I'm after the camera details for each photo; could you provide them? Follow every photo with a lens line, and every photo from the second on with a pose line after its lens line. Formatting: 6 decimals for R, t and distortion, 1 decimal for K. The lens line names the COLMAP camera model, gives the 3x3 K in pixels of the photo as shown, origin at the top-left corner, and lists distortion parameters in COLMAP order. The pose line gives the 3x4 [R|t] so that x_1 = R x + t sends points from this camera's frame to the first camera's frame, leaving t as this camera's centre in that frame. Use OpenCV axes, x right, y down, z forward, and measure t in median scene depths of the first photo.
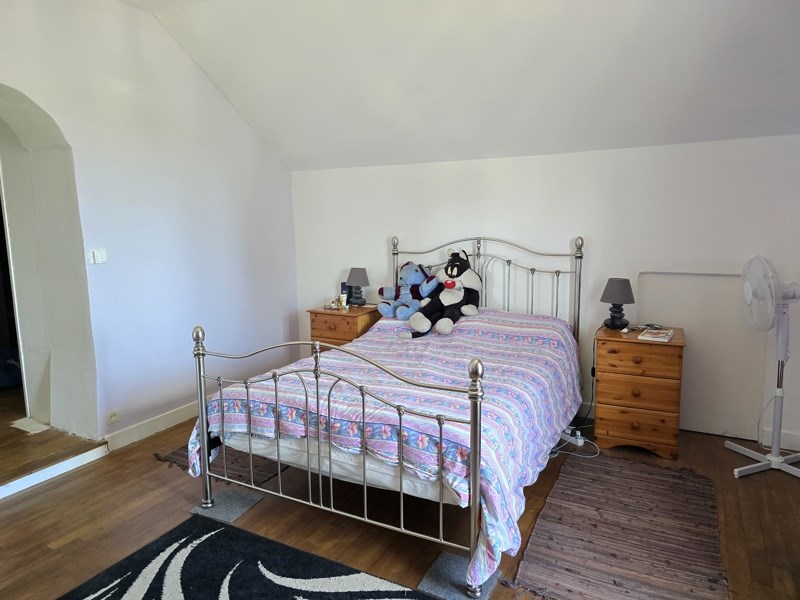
lens RADIAL K [[543.7, 0, 399.8], [0, 543.7, 297.6], [0, 0, 1]] dist [0.036931, -0.021398]
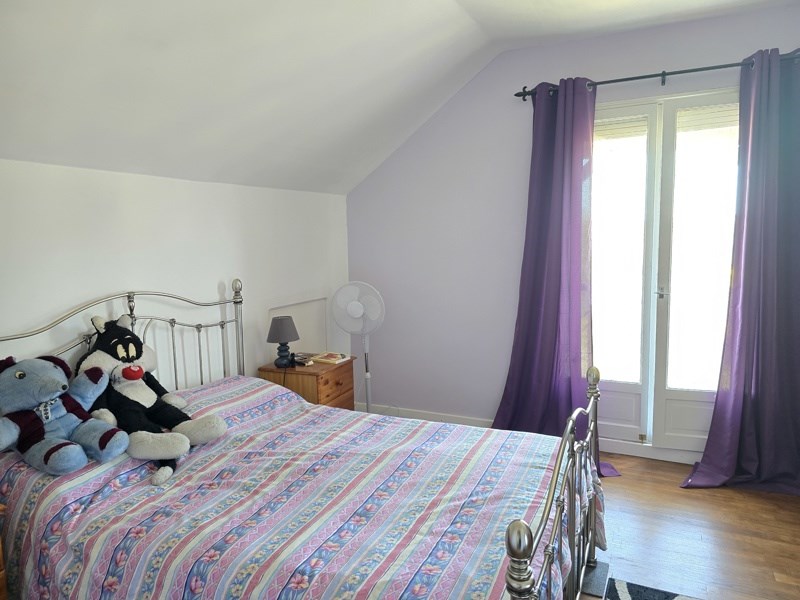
lens RADIAL K [[543.7, 0, 398.2], [0, 543.7, 301.4], [0, 0, 1]] dist [0.036931, -0.021398]
pose [[-0.062995, -0.106032, 0.992365, -0.563422], [0.161856, 0.980091, 0.114995, -0.133968], [-0.984802, 0.167864, -0.044579, 0.778466]]
